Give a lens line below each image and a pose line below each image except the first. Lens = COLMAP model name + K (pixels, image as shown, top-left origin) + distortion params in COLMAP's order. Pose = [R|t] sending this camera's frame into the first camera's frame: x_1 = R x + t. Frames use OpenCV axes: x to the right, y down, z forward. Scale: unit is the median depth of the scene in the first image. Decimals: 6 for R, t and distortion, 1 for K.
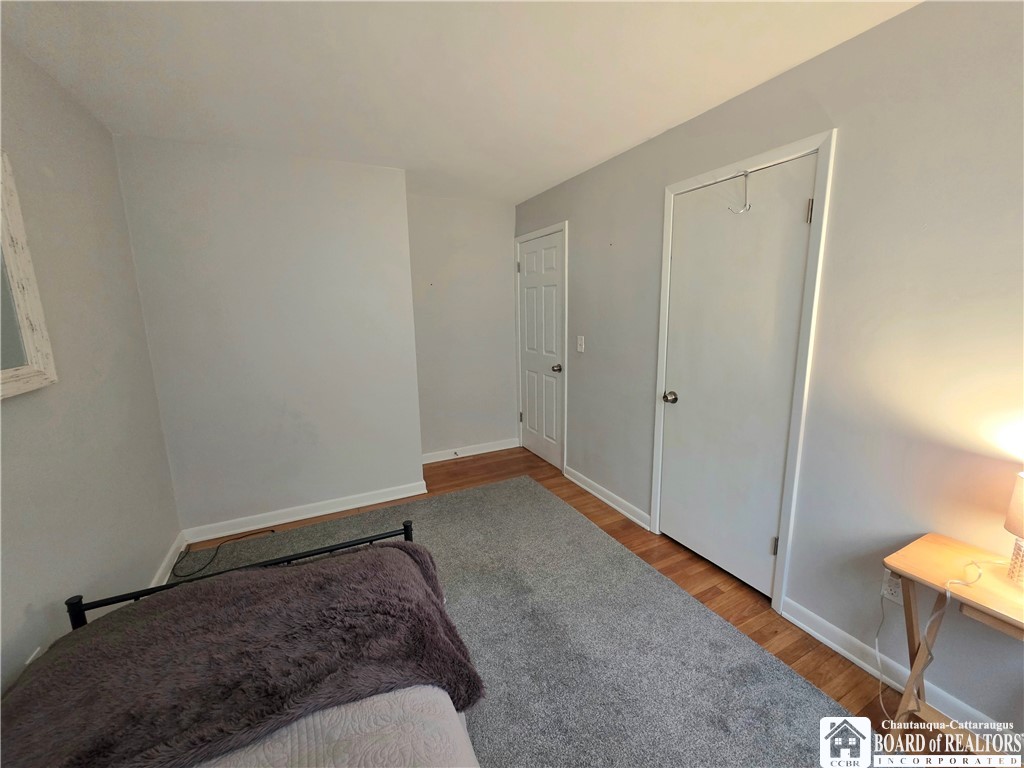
lens RADIAL K [[409.7, 0, 510.9], [0, 409.7, 379.8], [0, 0, 1]] dist [0.000231, -0.000395]
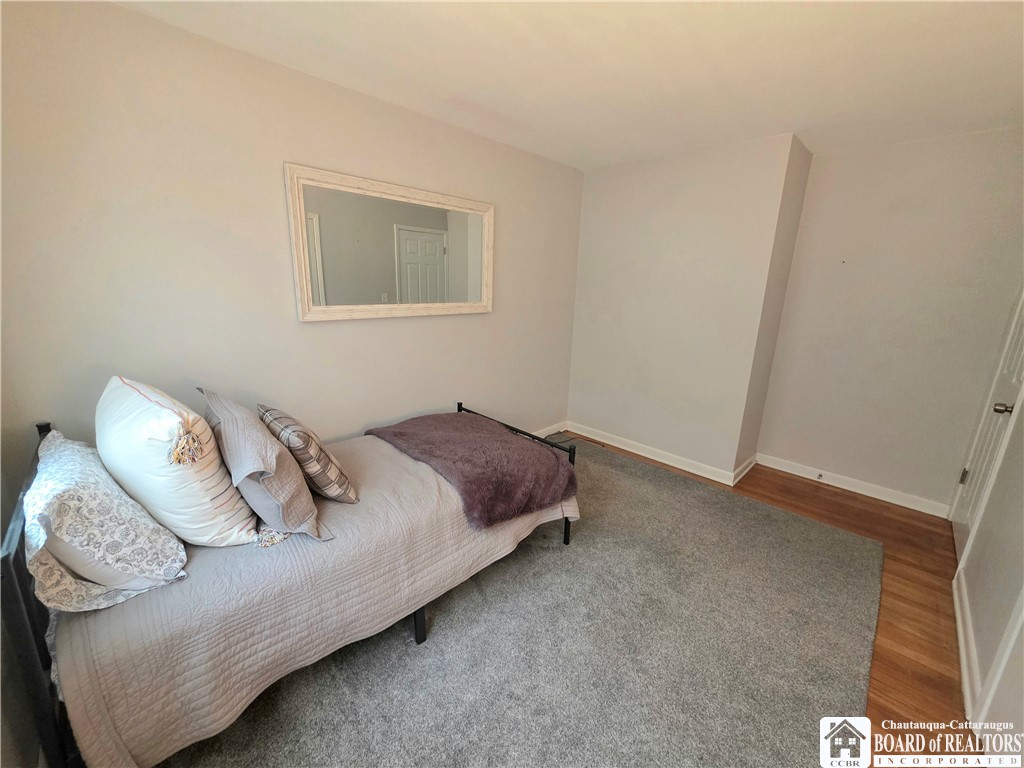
lens RADIAL K [[409.7, 0, 511.9], [0, 409.7, 383.8], [0, 0, 1]] dist [0.000231, -0.000395]
pose [[0.324999, 0.261081, -0.908962, 0.404828], [-0.204285, 0.957828, 0.202074, -0.037418], [0.923387, 0.120014, 0.364628, 0.144795]]
